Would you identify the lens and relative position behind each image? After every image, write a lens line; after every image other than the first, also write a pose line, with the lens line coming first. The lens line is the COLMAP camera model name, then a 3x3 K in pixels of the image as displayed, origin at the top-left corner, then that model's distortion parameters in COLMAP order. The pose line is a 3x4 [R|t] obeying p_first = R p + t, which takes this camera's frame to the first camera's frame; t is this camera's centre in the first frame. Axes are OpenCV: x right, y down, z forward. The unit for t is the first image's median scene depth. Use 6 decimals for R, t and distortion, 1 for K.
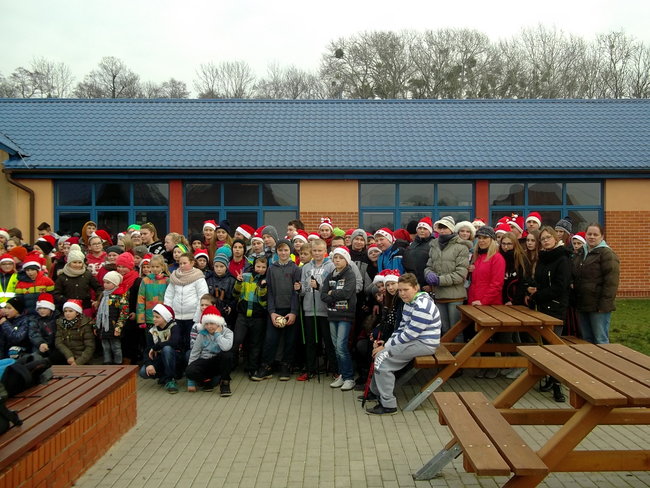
lens RADIAL K [[697.6, 0, 325.0], [0, 697.6, 244.0], [0, 0, 1]] dist [-0.012009, 0.002016]
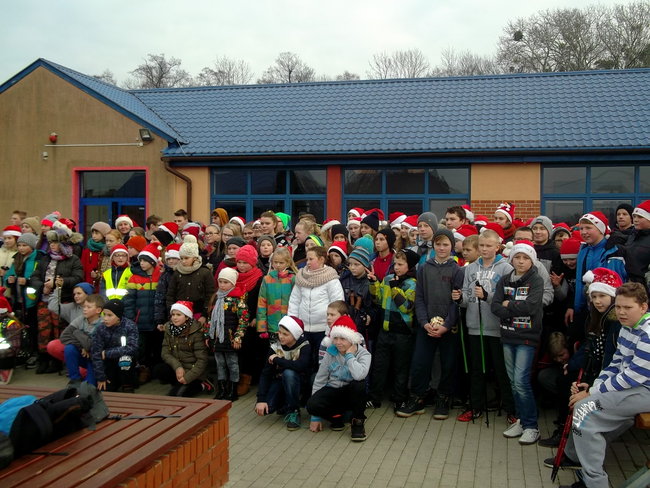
lens RADIAL K [[697.6, 0, 325.0], [0, 697.6, 244.0], [0, 0, 1]] dist [-0.012009, 0.002016]
pose [[0.969756, 0.012248, -0.243769, 0.001350], [-0.009530, 0.999879, 0.012326, 0.000452], [0.243890, -0.009631, 0.969755, 0.236671]]
